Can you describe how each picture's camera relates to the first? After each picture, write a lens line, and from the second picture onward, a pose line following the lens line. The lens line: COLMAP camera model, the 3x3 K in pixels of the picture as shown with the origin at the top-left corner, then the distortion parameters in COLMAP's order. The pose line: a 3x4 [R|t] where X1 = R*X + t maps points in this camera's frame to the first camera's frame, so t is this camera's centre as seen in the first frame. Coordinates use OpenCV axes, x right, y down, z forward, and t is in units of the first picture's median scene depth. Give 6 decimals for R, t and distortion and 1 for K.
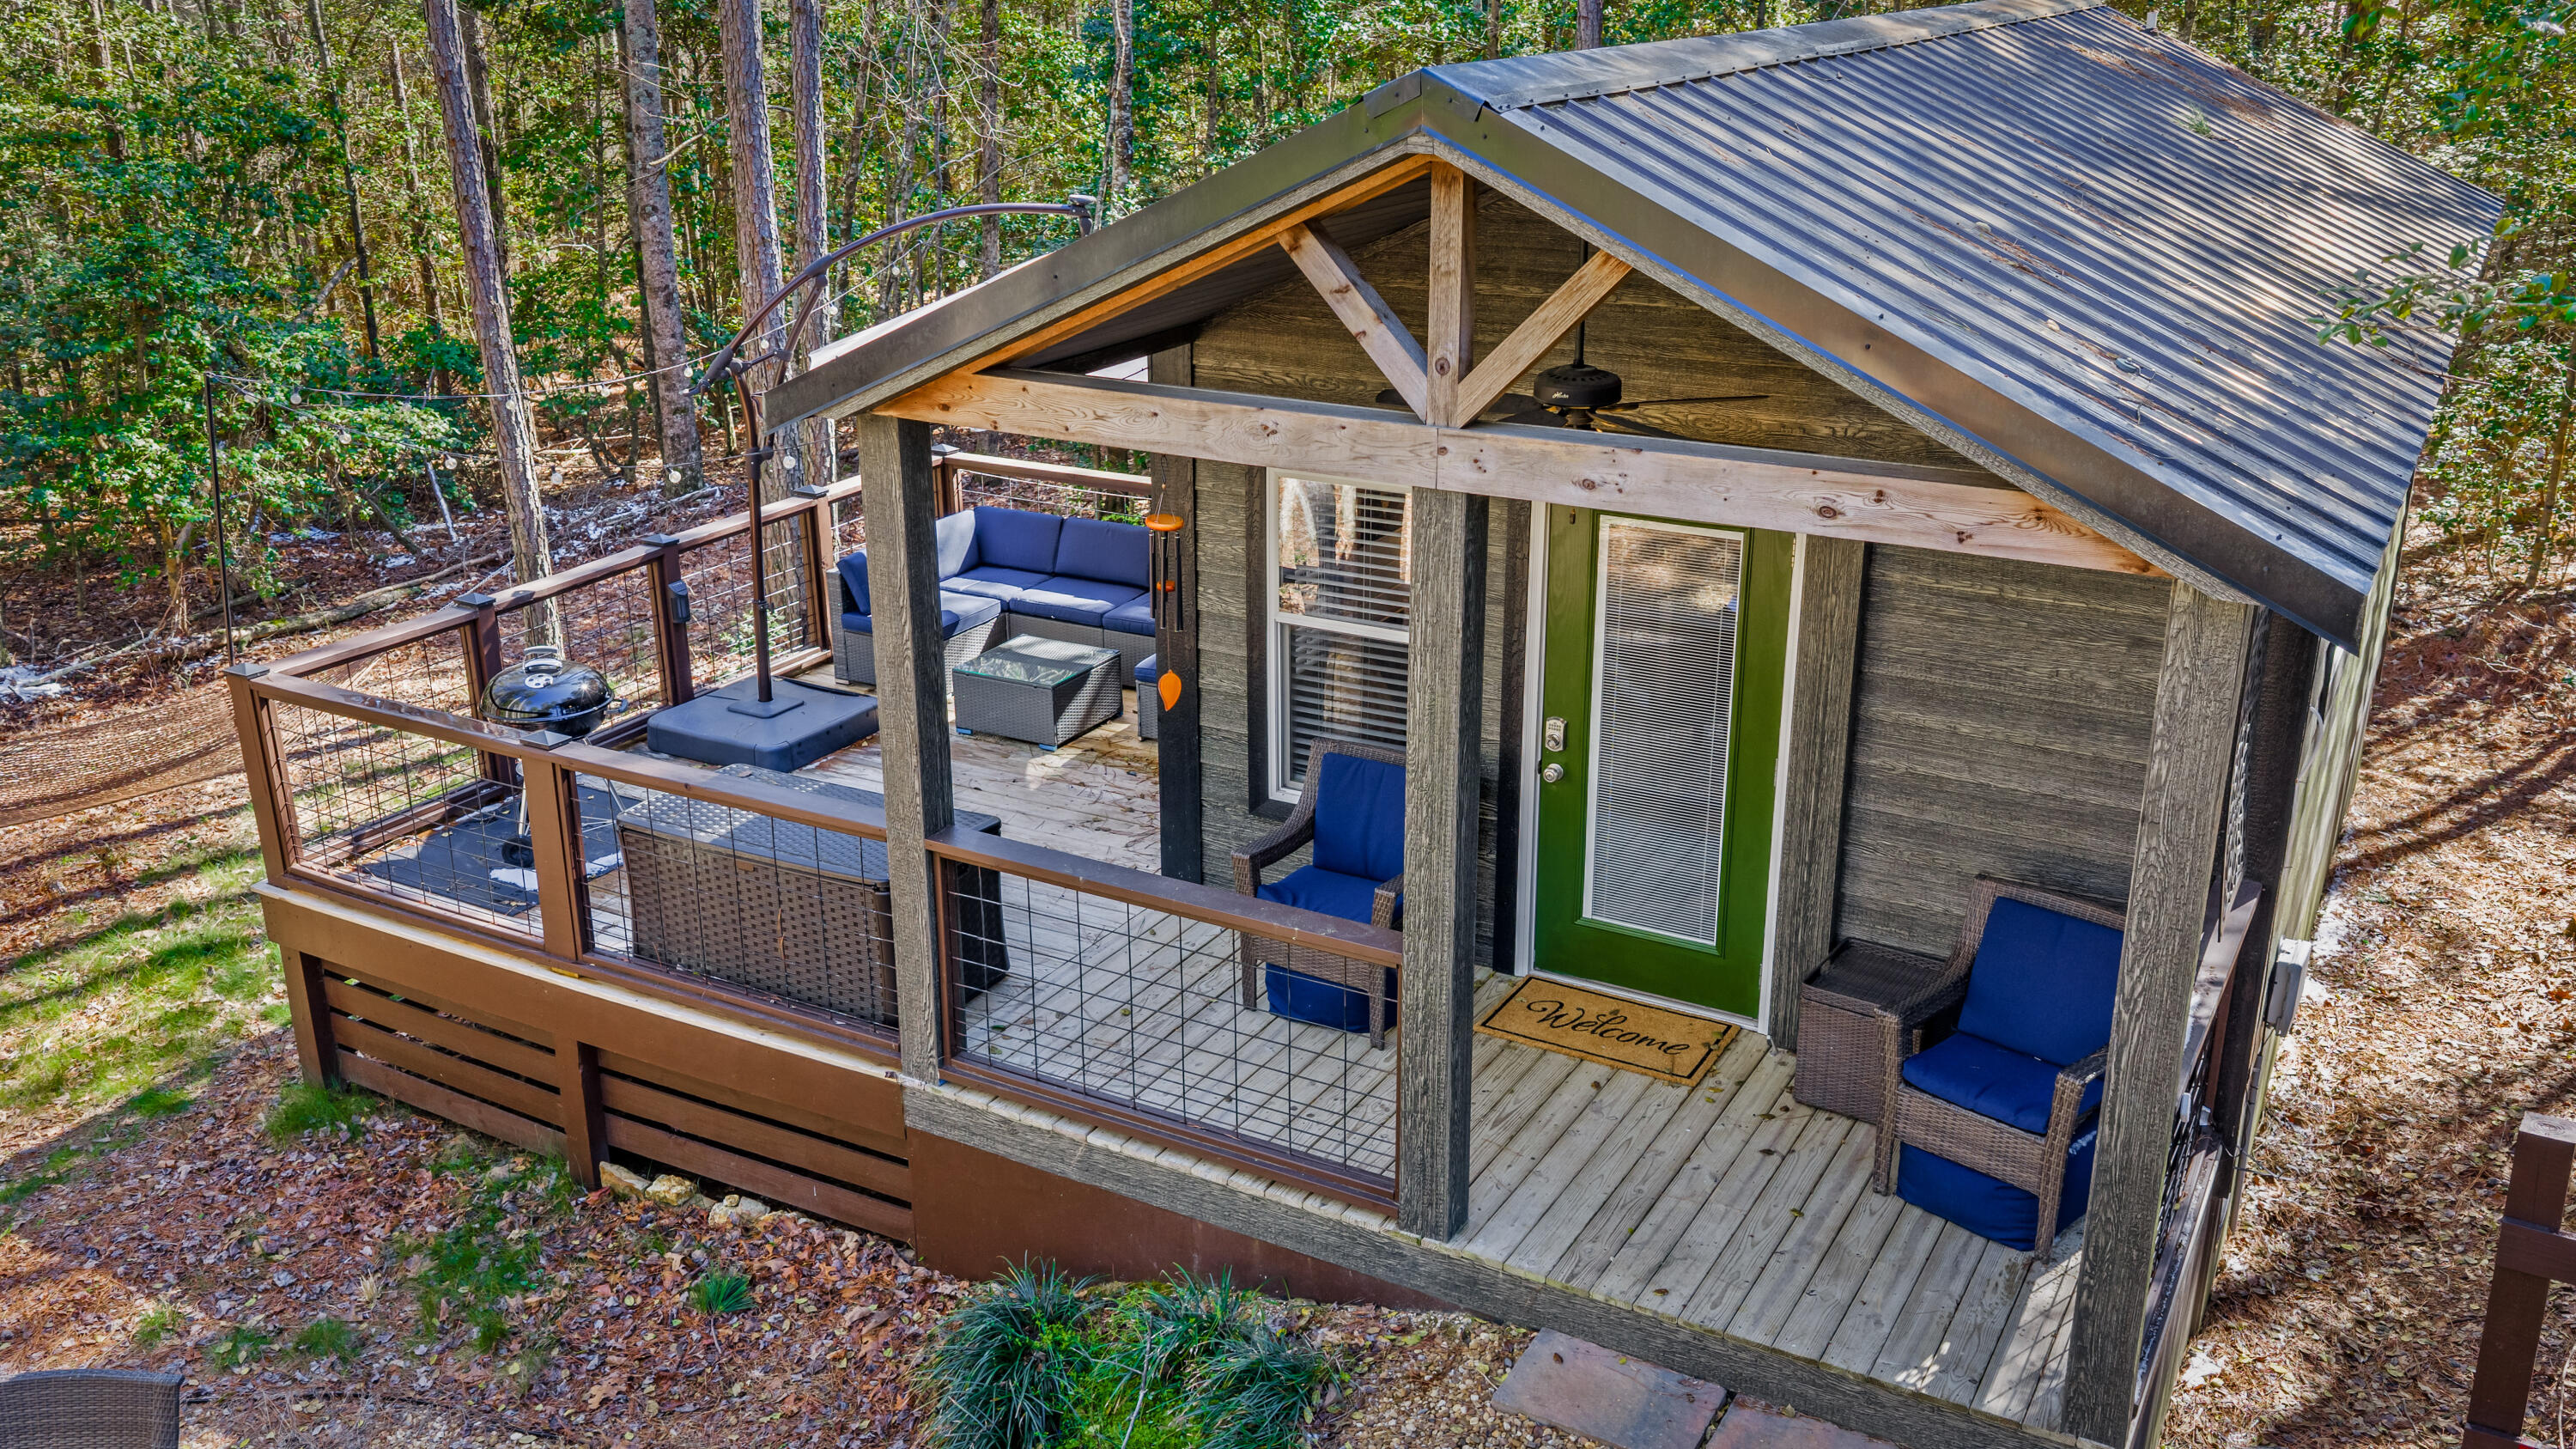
lens RADIAL K [[2161.9, 0, 1282.6], [0, 2161.9, 708.5], [0, 0, 1]] dist [0.044296, -0.099947]
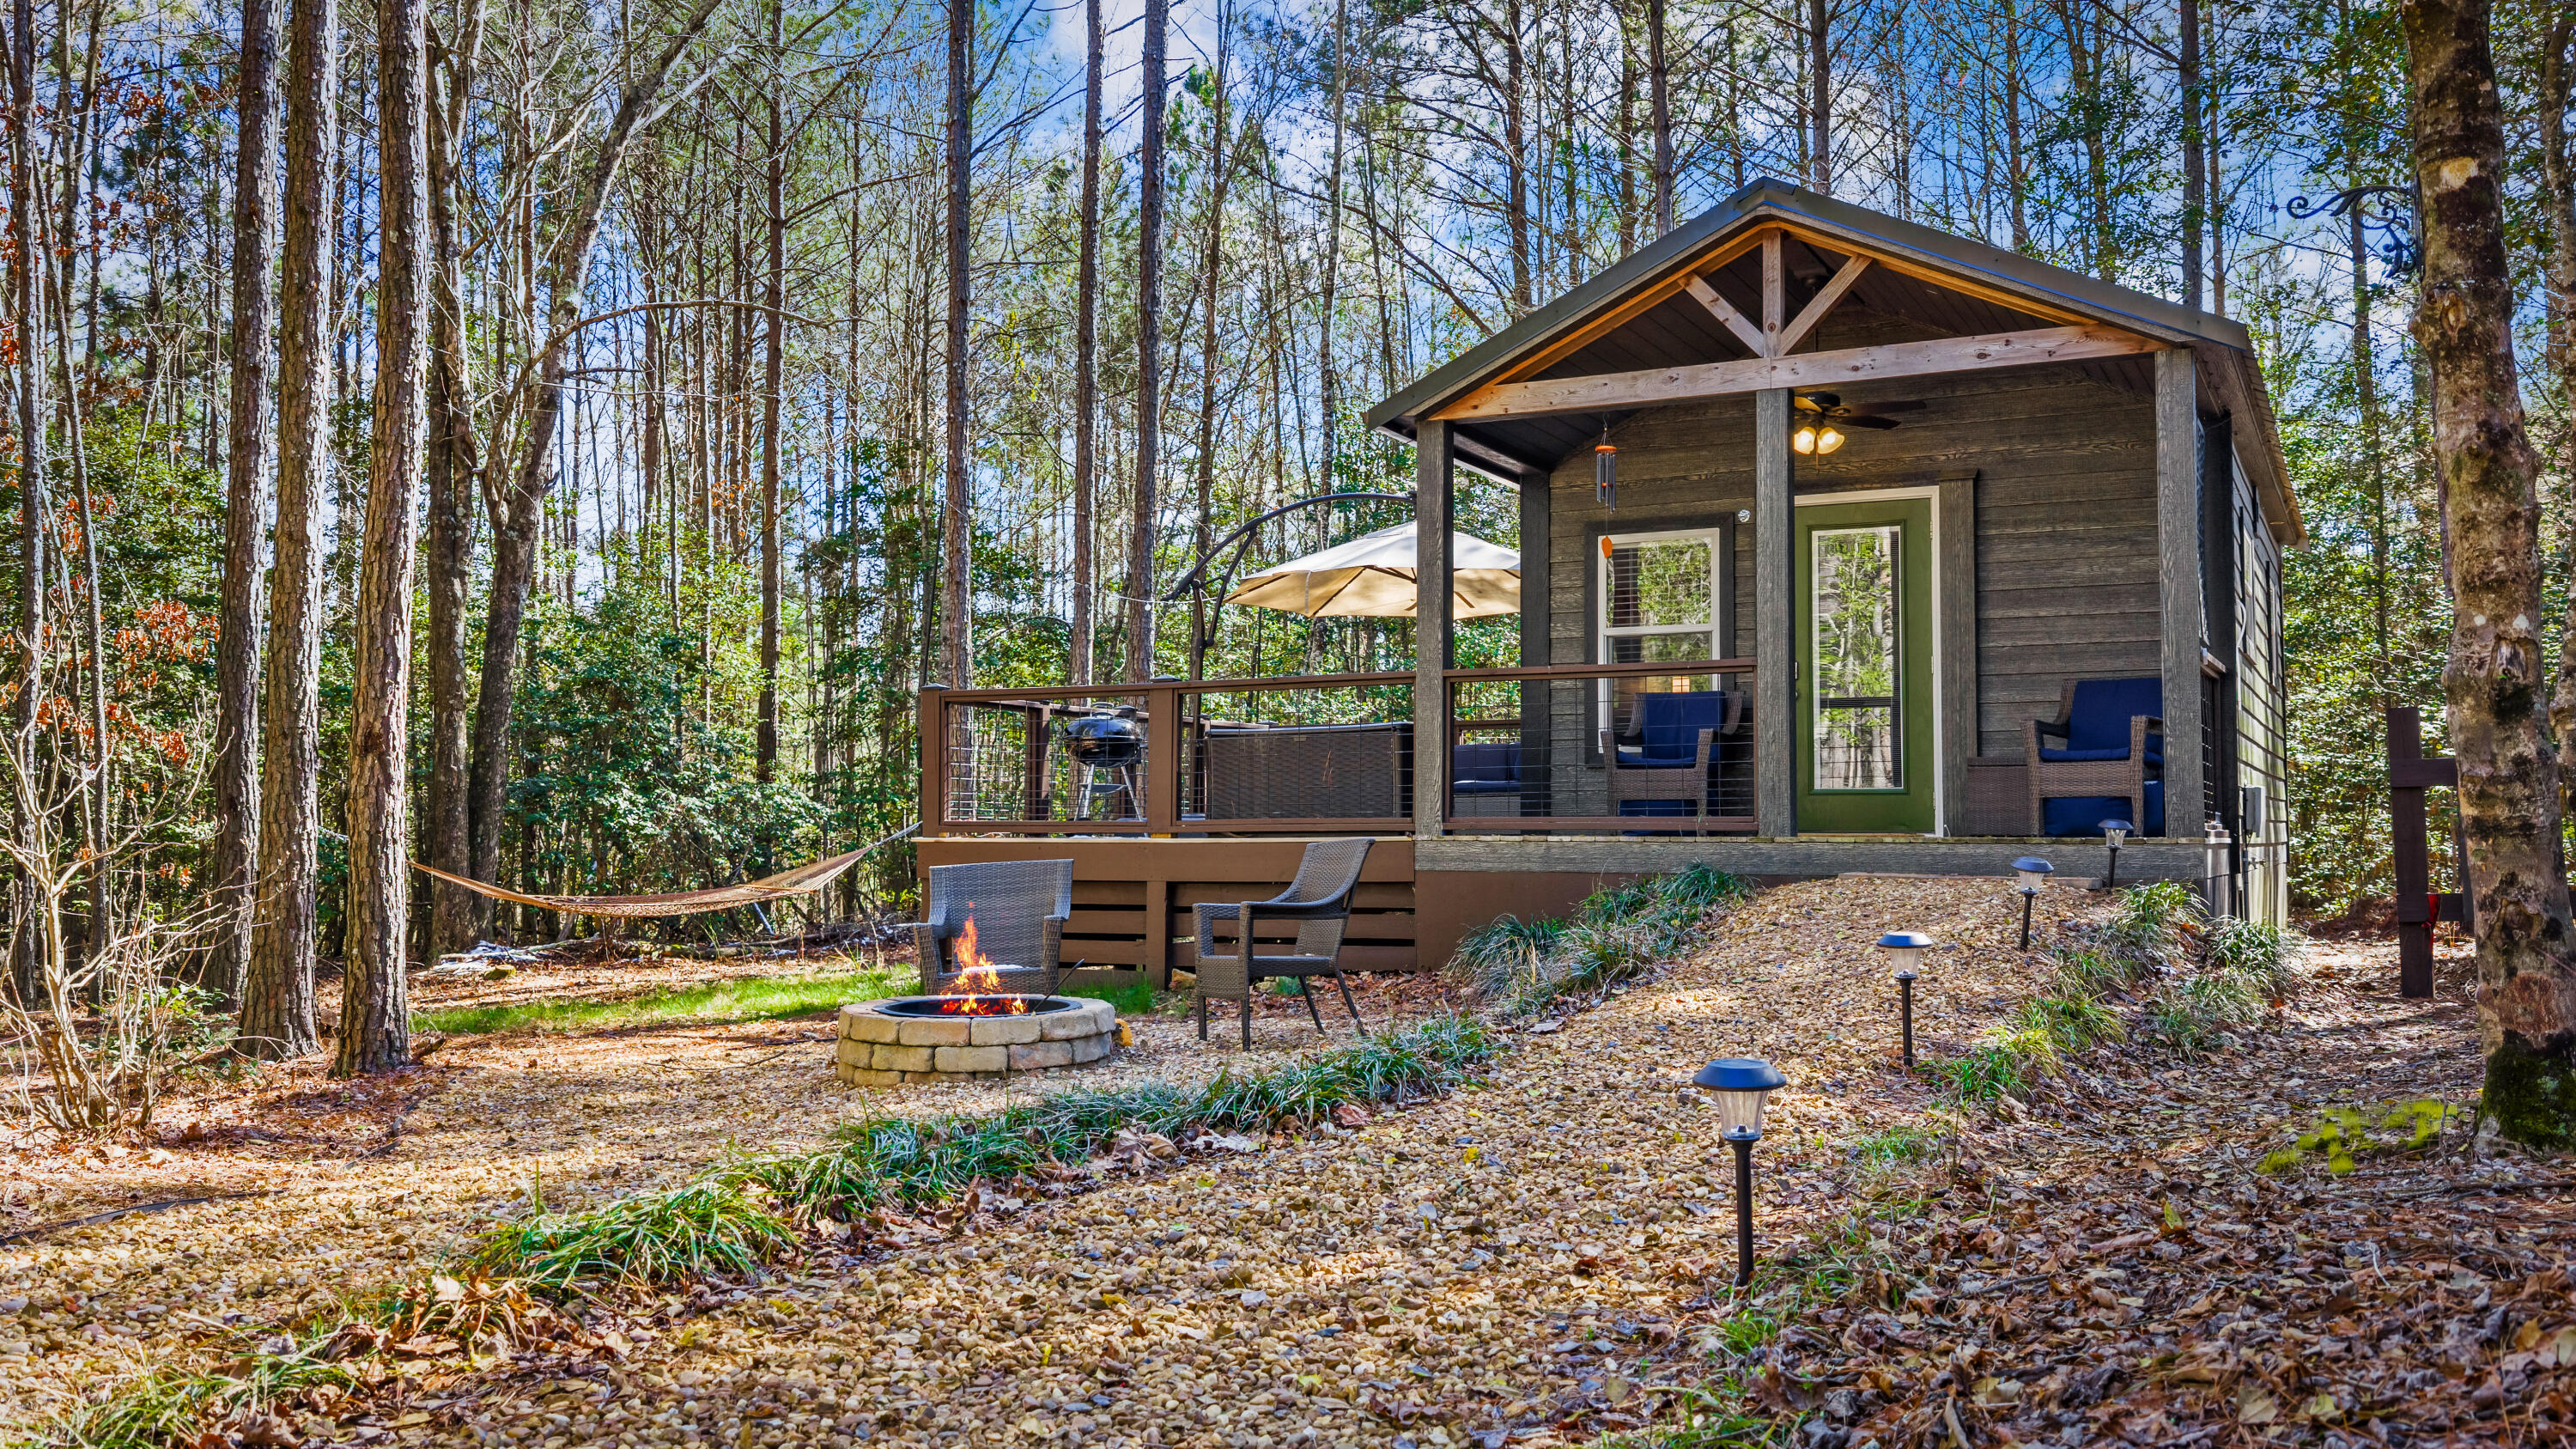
lens RADIAL K [[2164.5, 0, 1288.0], [0, 2164.5, 724.5], [0, 0, 1]] dist [0.036881, -0.003490]
pose [[0.998847, 0.010941, 0.046743, -0.389403], [0.008014, 0.922018, -0.387063, 0.802672], [-0.047332, 0.386991, 0.920868, -0.567711]]
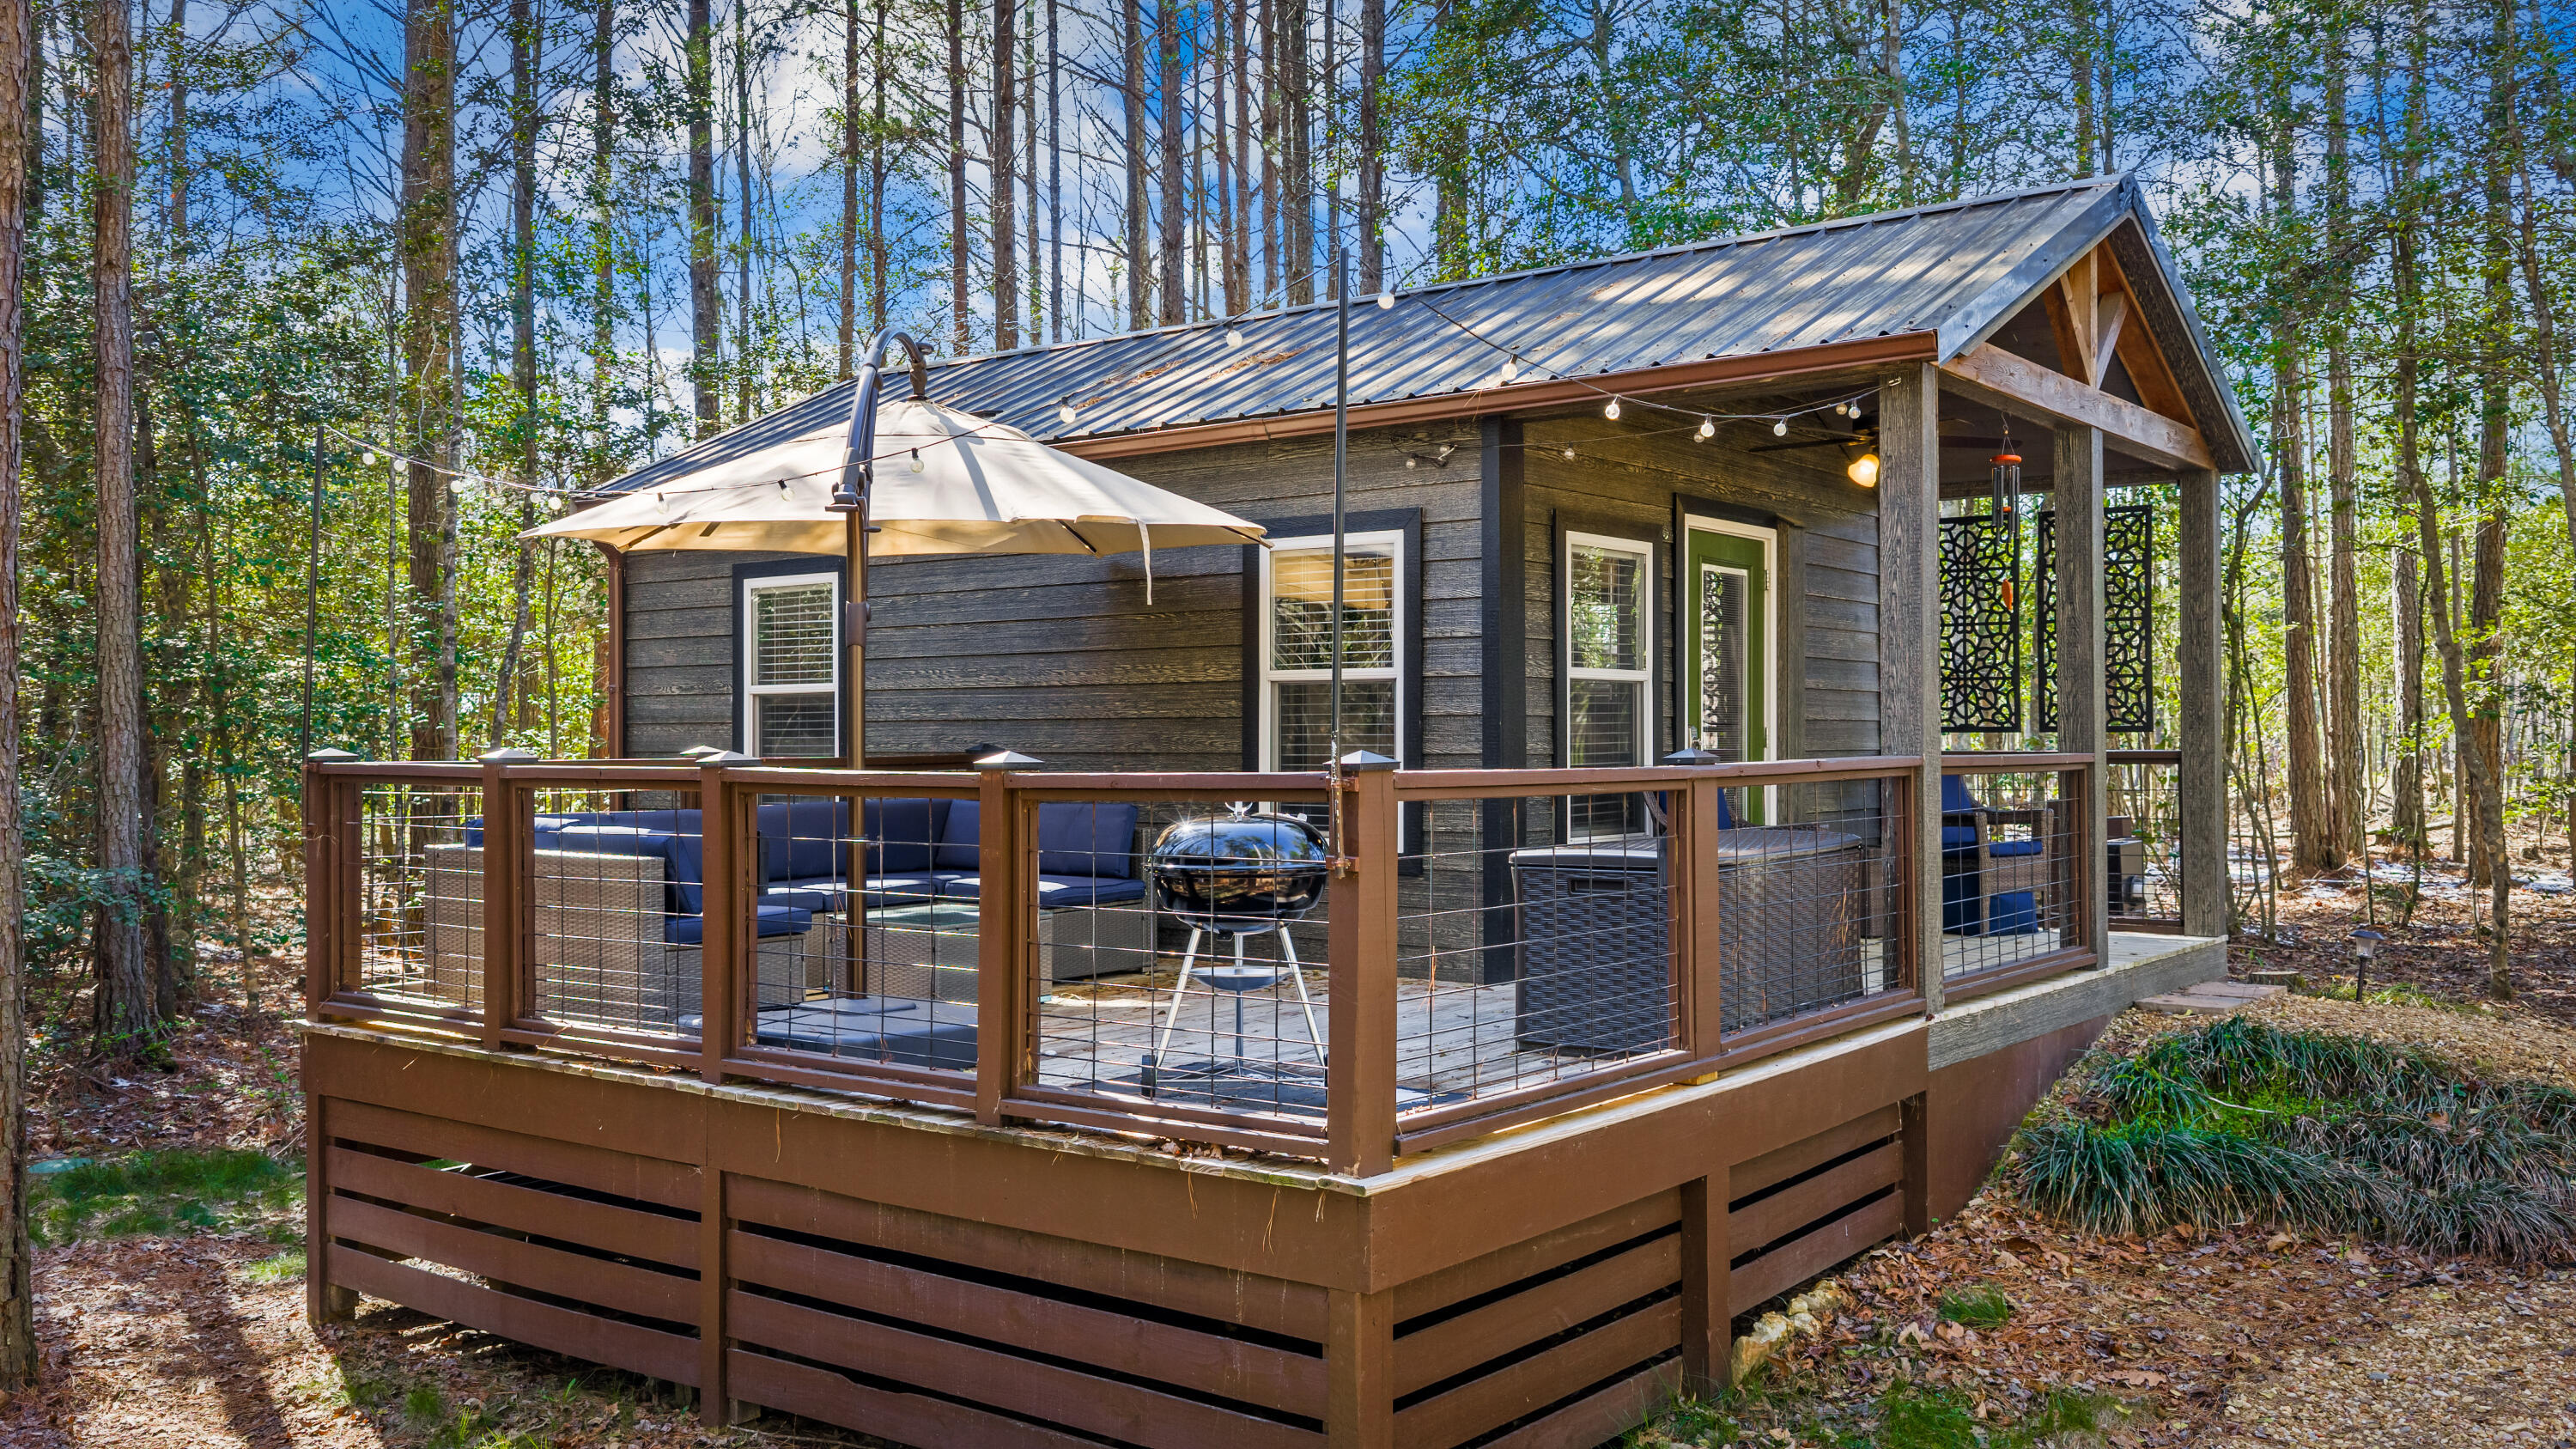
lens RADIAL K [[2068.6, 0, 1288.0], [0, 2068.6, 724.5], [0, 0, 1]] dist [0.033239, -0.000144]
pose [[0.146033, 0.014482, 0.989174, -1.329981], [0.333890, 0.940500, -0.063062, 0.001979], [-0.931231, 0.339484, 0.132509, 1.239831]]
